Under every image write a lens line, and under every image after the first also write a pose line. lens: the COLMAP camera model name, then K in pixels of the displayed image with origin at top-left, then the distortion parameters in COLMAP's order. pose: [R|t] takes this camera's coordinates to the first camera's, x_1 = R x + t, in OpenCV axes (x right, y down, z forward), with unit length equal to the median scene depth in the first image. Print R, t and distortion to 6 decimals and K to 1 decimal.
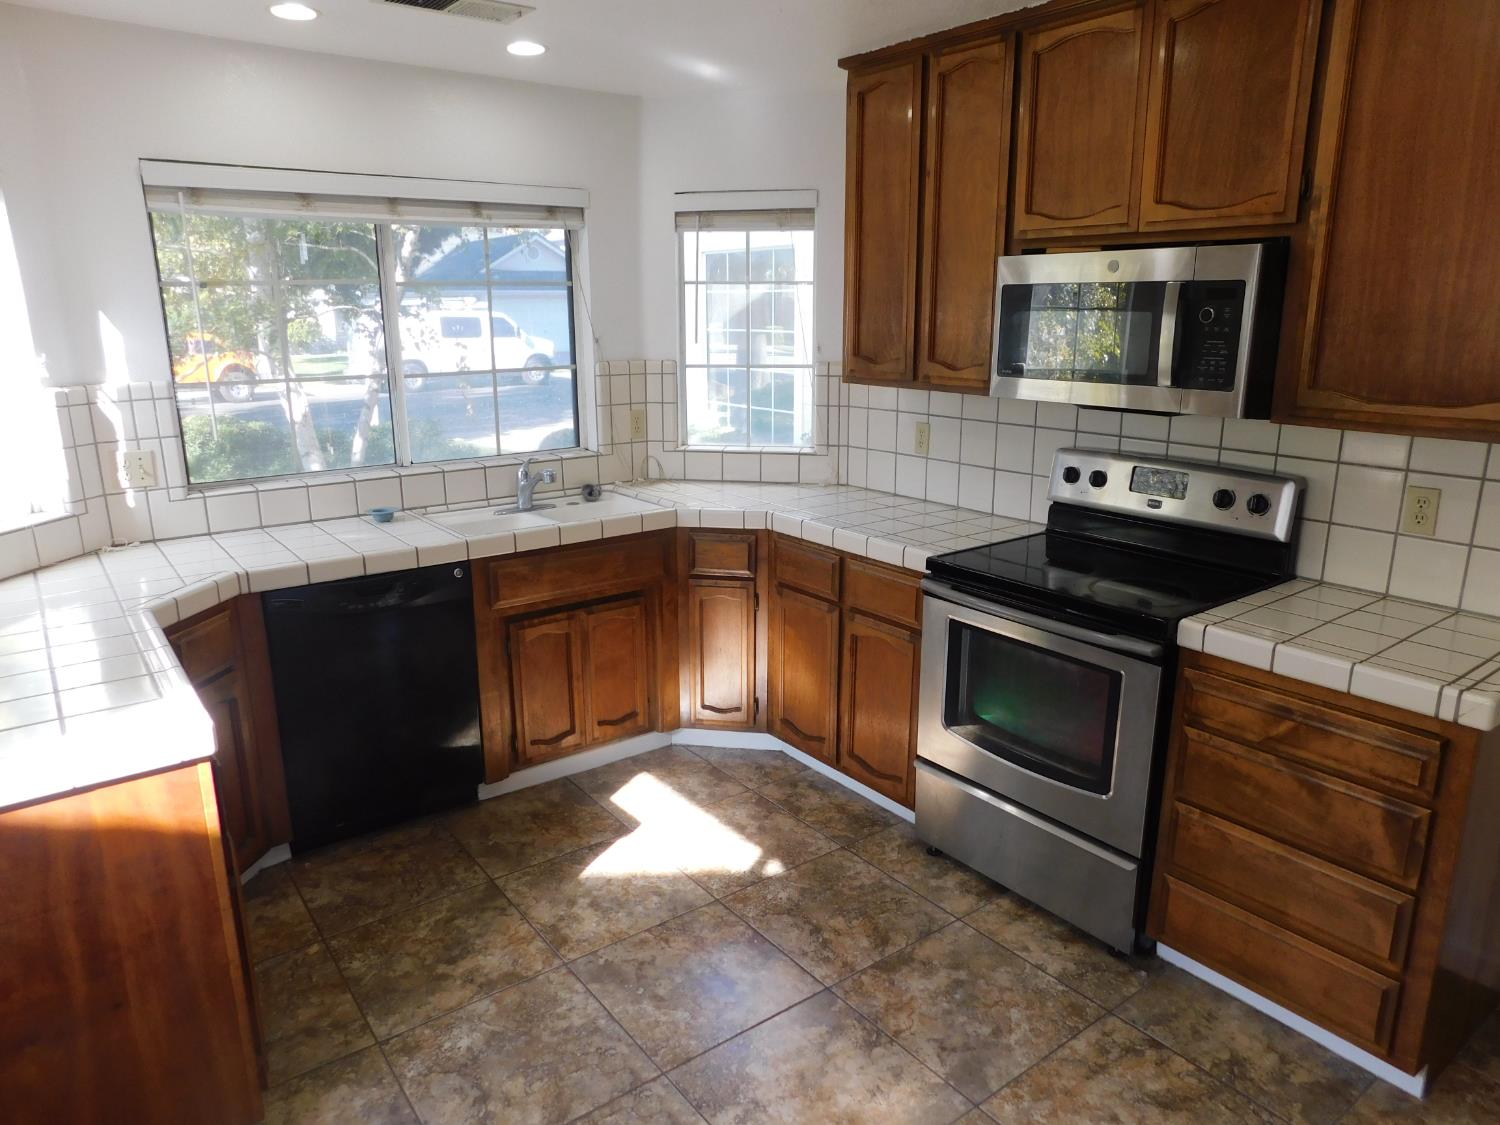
lens RADIAL K [[992.7, 0, 750.1], [0, 992.7, 563.1], [0, 0, 1]] dist [-0.064527, 0.054705]
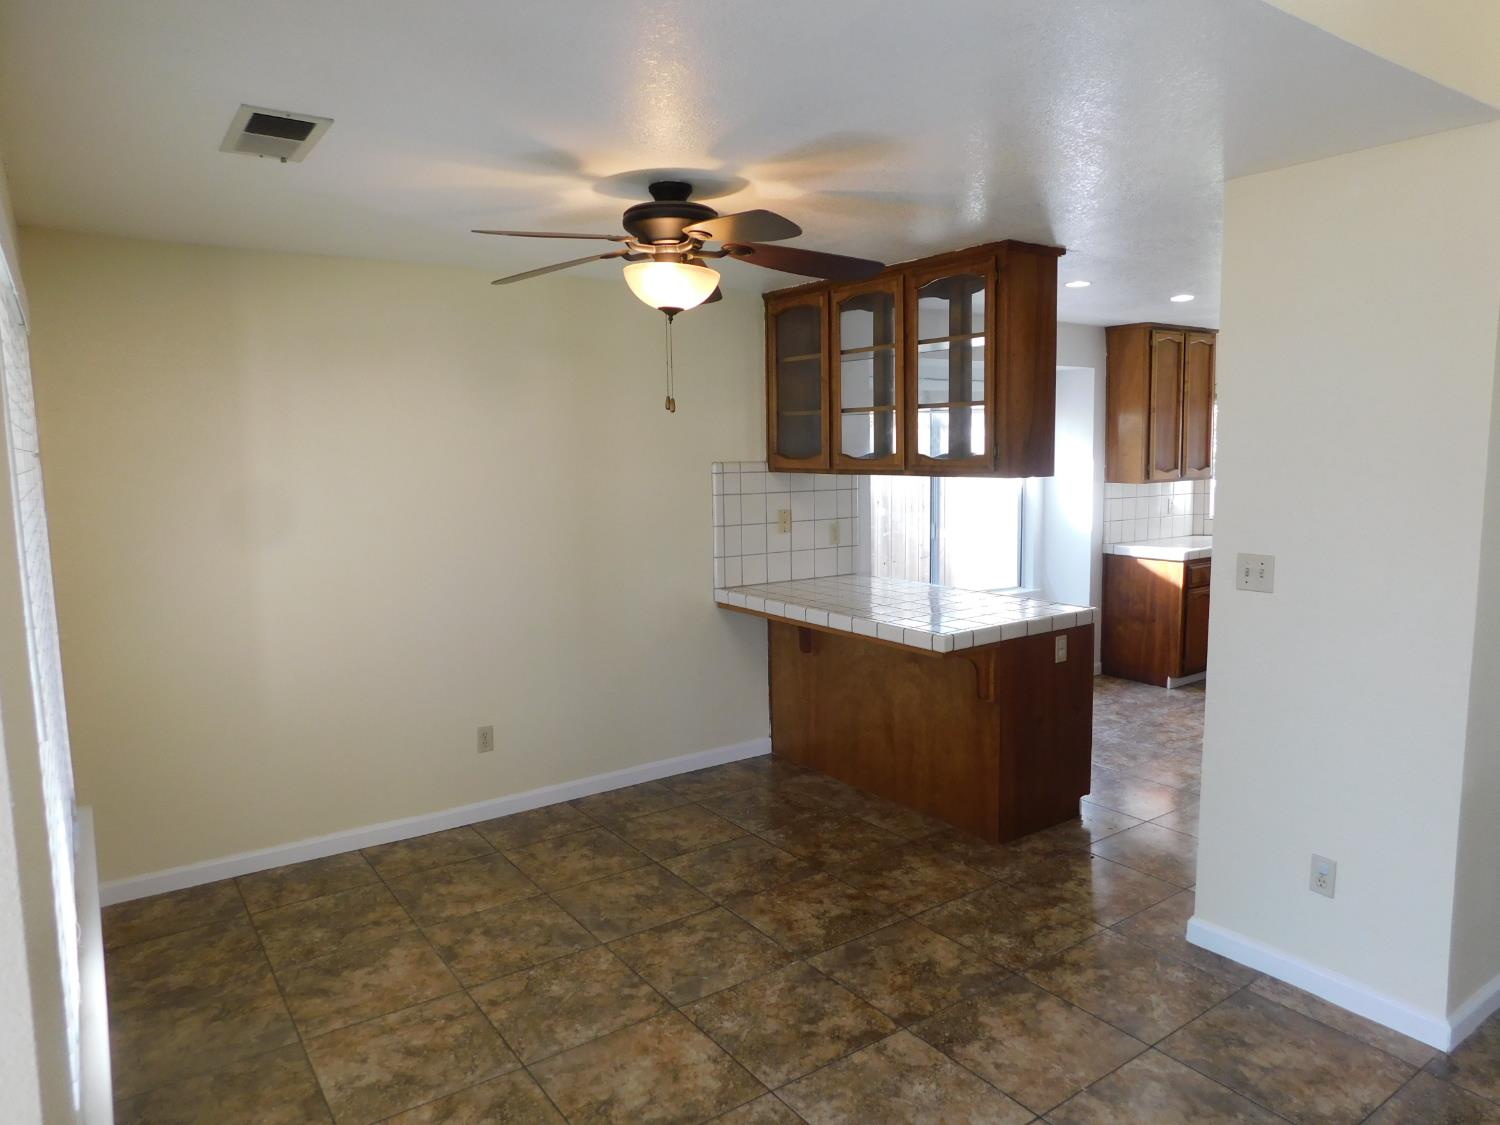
lens RADIAL K [[992.7, 0, 754.4], [0, 992.7, 557.5], [0, 0, 1]] dist [-0.064527, 0.054705]
pose [[-0.032191, 0.121960, -0.992013, 1.897509], [-0.237997, 0.963043, 0.126121, 0.060349], [0.970732, 0.240156, -0.001975, -0.337339]]
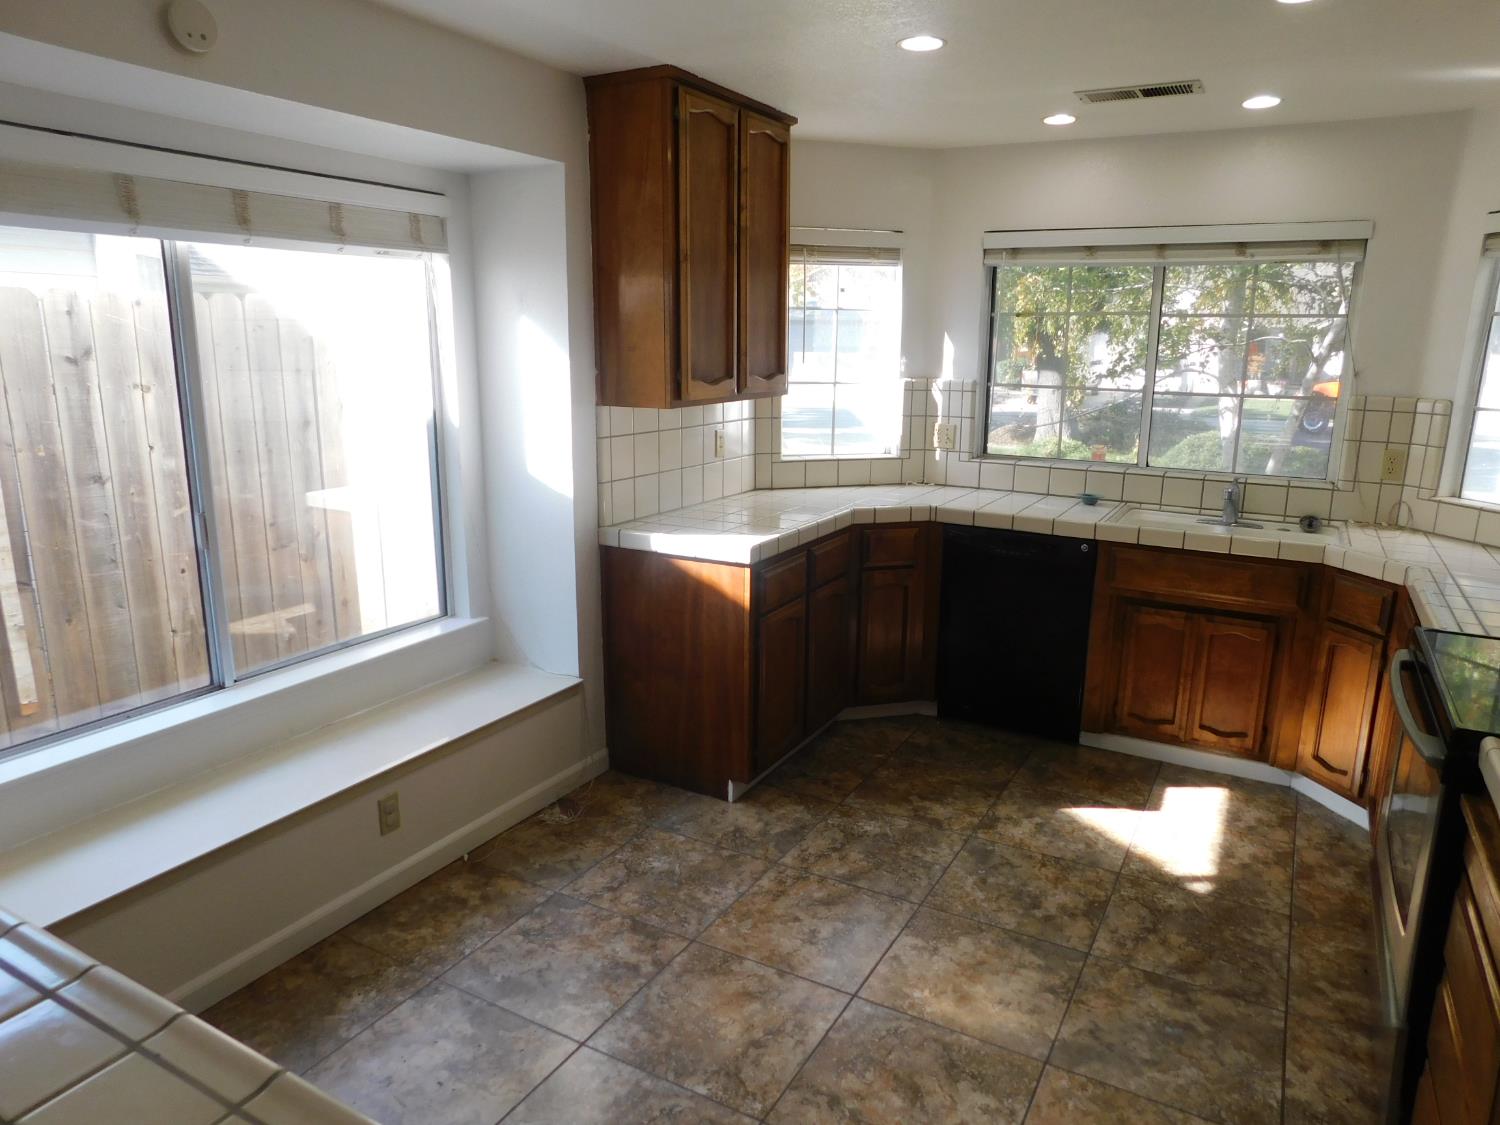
lens RADIAL K [[992.7, 0, 755.8], [0, 992.7, 566.1], [0, 0, 1]] dist [-0.064527, 0.054705]
pose [[0.405950, 0.215729, -0.888068, 0.677997], [-0.242646, 0.962306, 0.122845, -0.020796], [0.881094, 0.165618, 0.442994, 0.104101]]
